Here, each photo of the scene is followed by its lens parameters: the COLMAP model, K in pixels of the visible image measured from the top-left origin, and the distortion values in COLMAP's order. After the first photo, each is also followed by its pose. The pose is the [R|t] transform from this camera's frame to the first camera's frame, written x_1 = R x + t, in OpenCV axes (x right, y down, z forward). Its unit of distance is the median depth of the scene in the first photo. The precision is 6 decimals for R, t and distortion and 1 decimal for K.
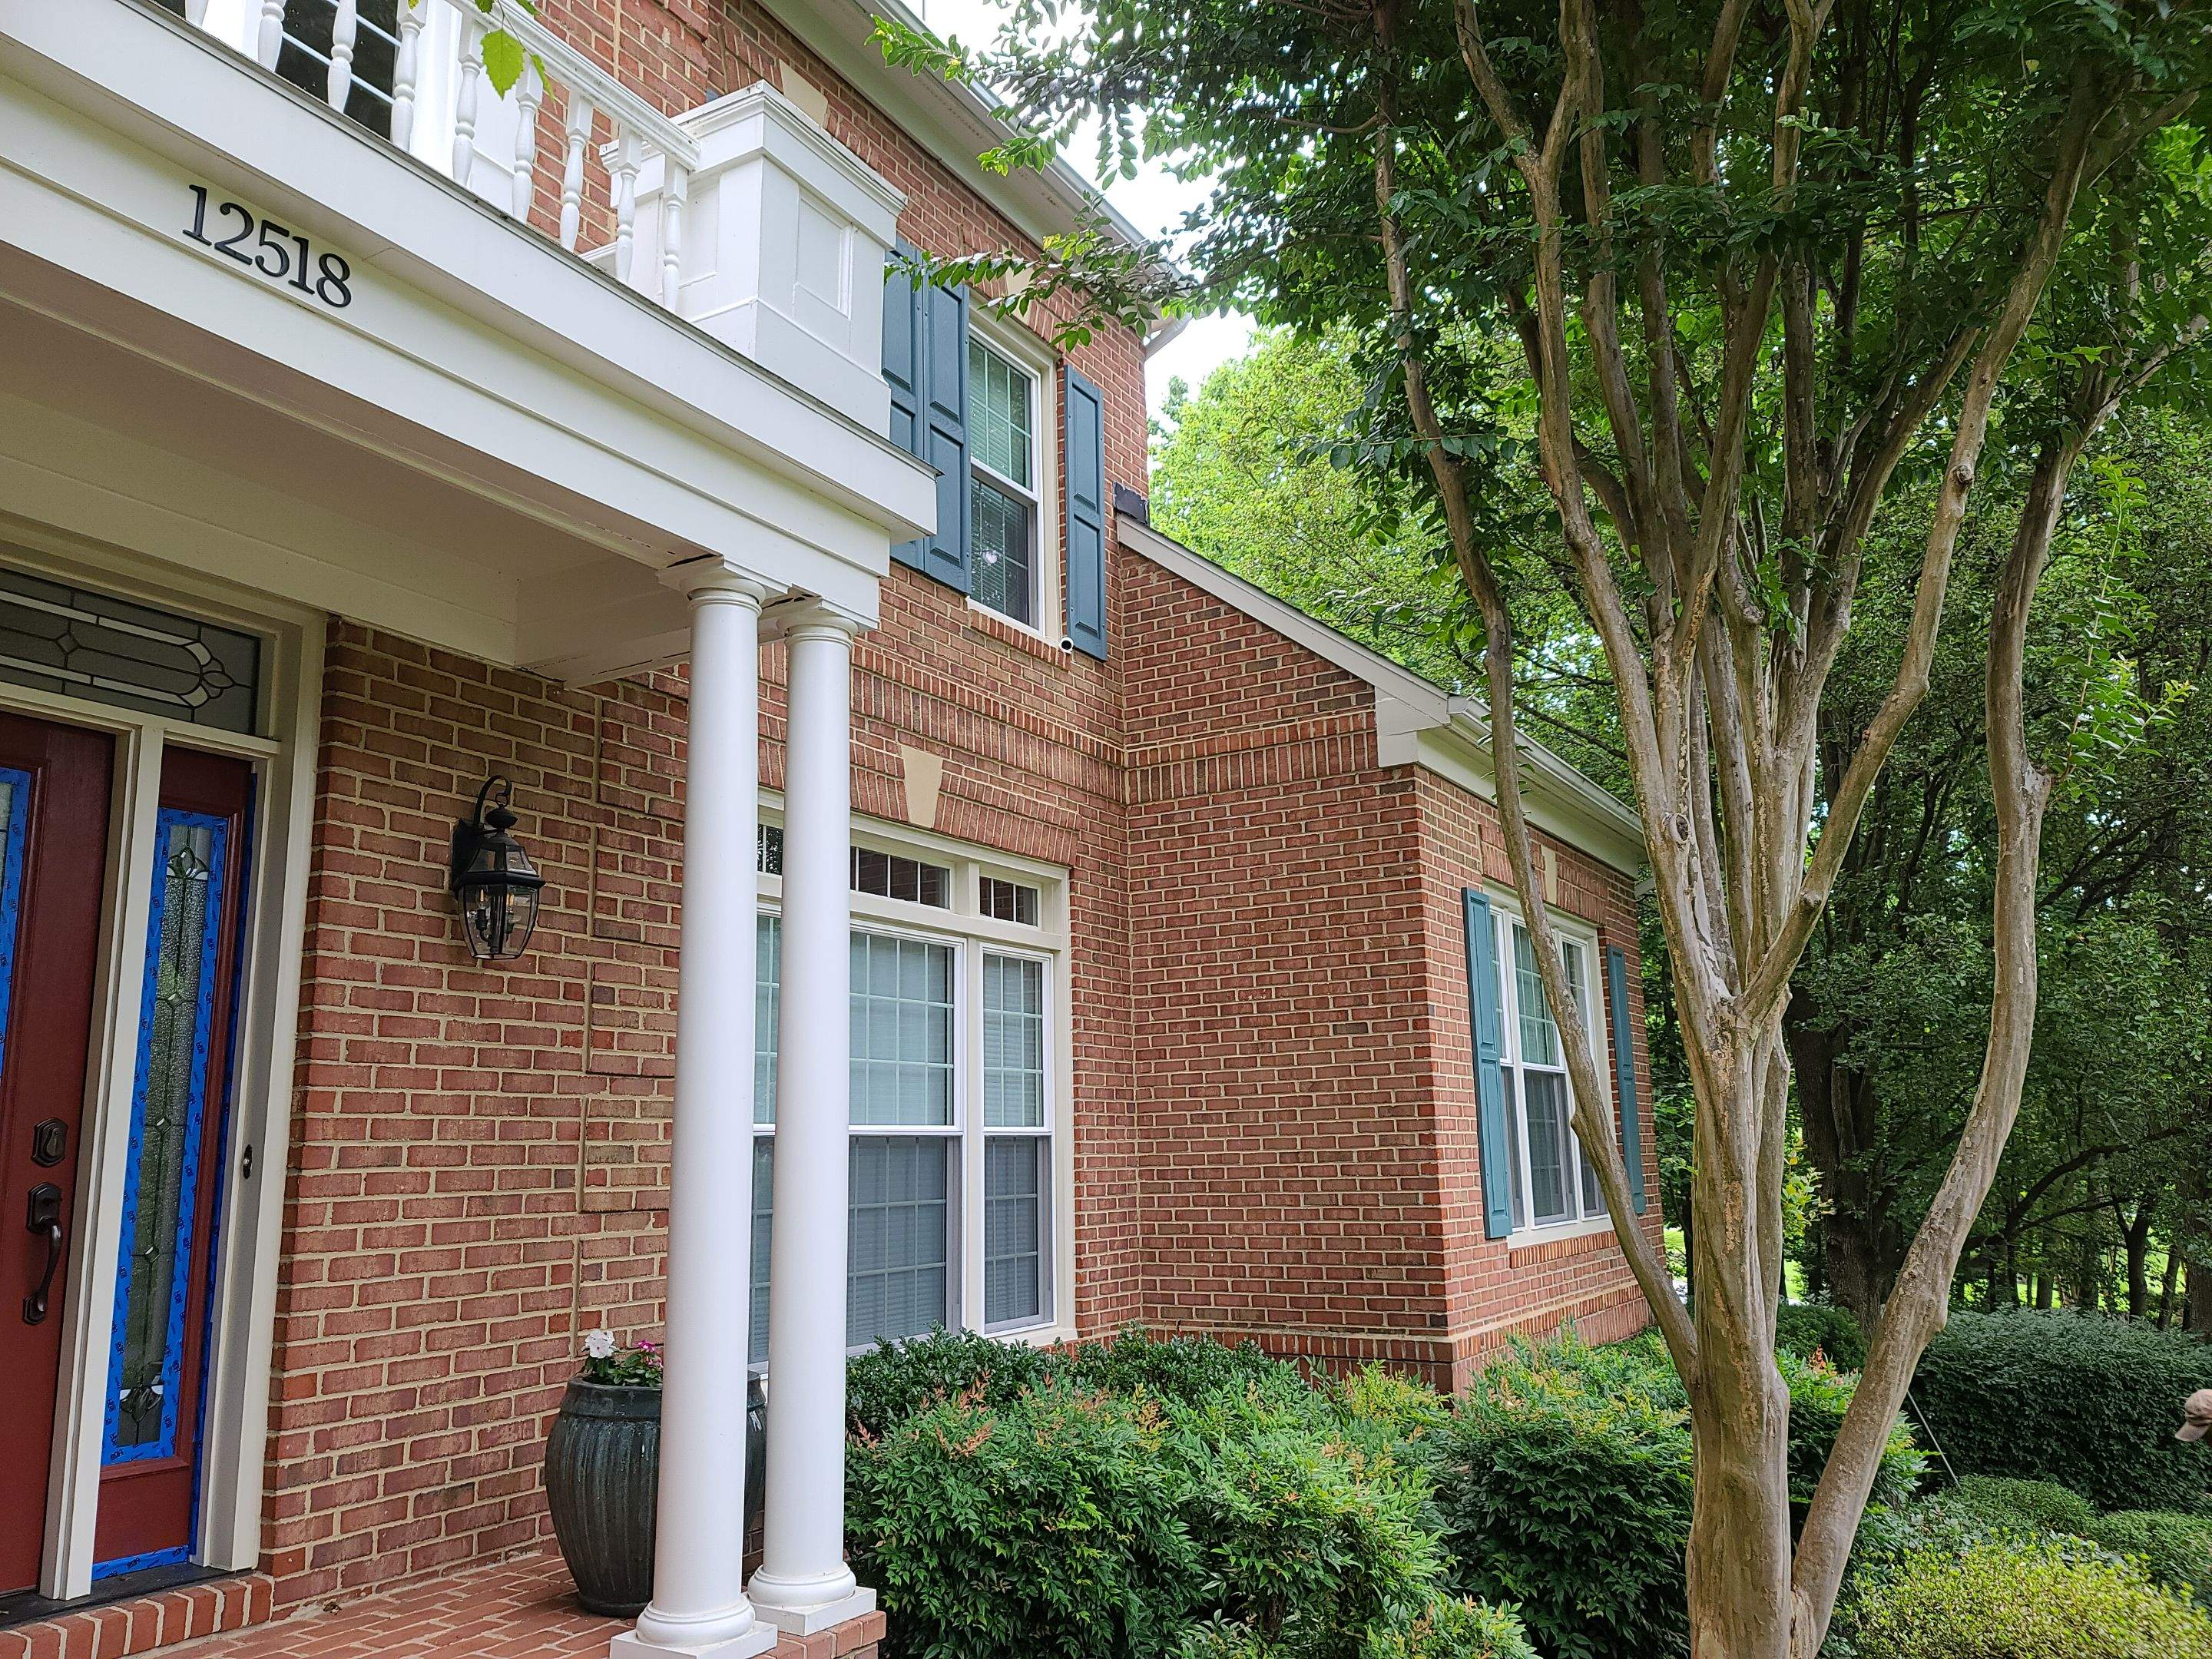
lens RADIAL K [[1609.8, 0, 1098.6], [0, 1609.8, 852.9], [0, 0, 1]] dist [0.083035, -0.076471]
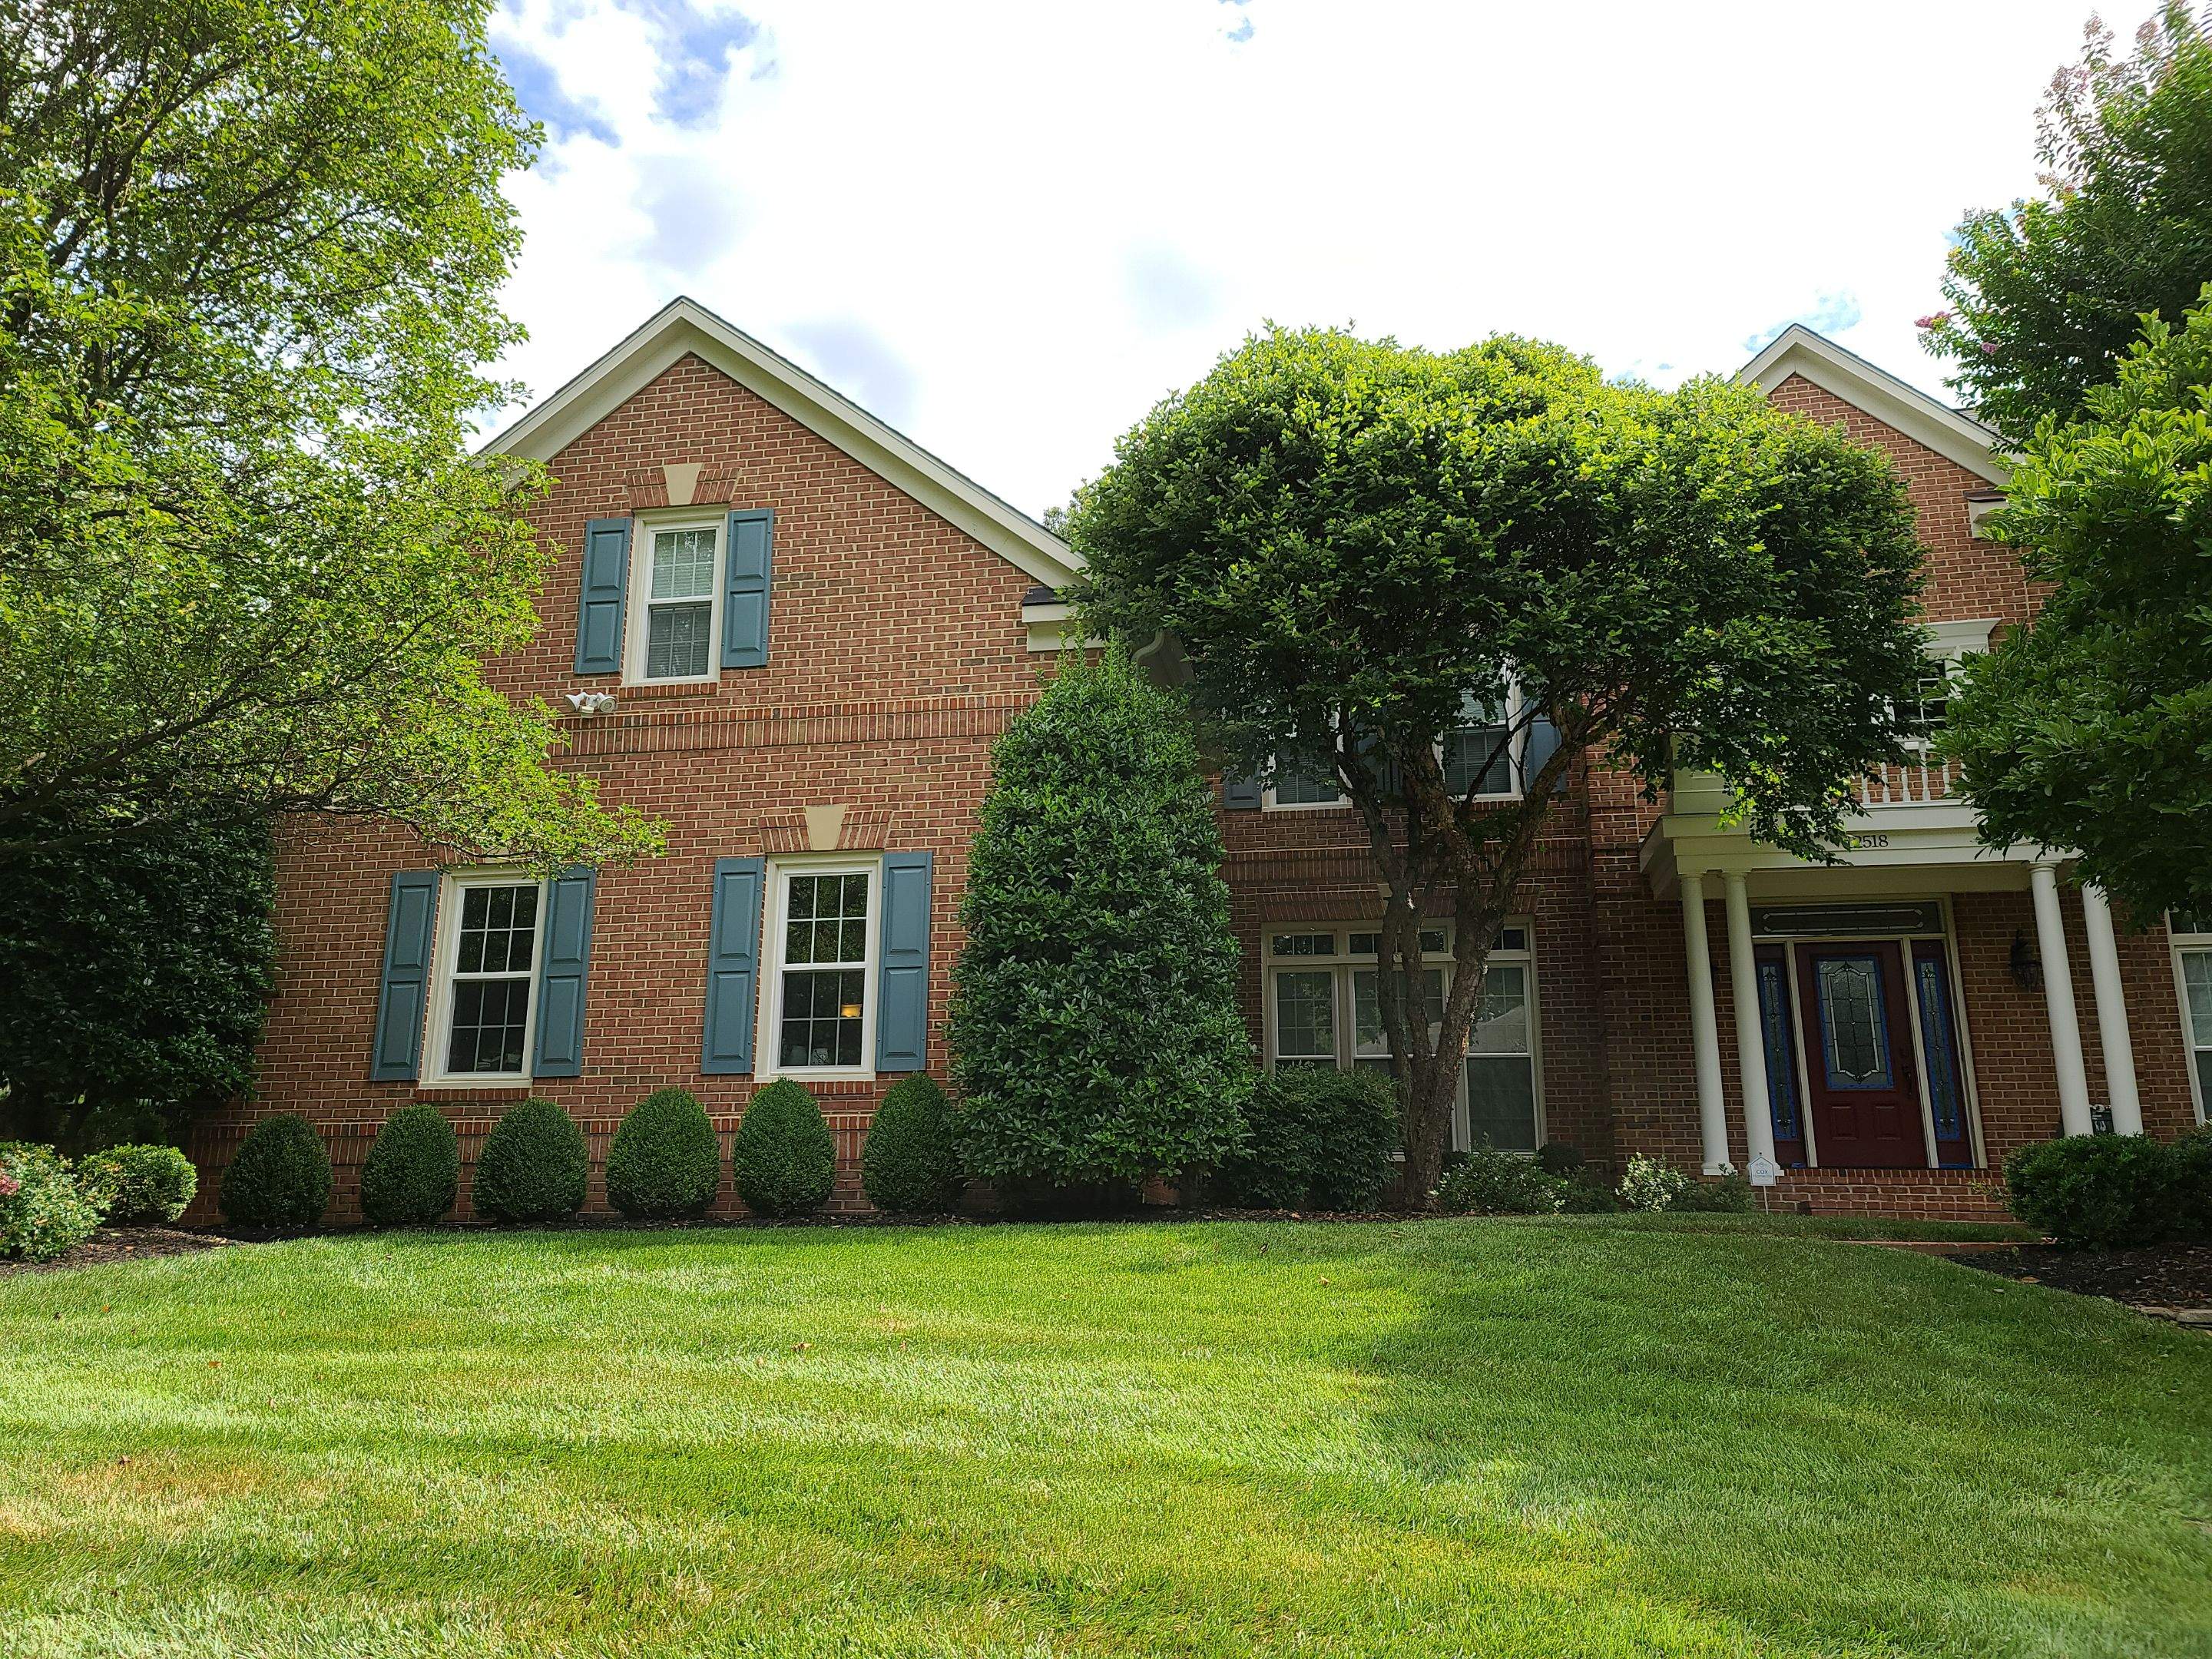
lens RADIAL K [[1609.8, 0, 1089.4], [0, 1609.8, 869.6], [0, 0, 1]] dist [0.083035, -0.076471]
pose [[0.344365, -0.202754, -0.916681, 1.874903], [0.159558, 0.974836, -0.155677, 0.044817], [0.925178, -0.092654, 0.368051, -1.730157]]
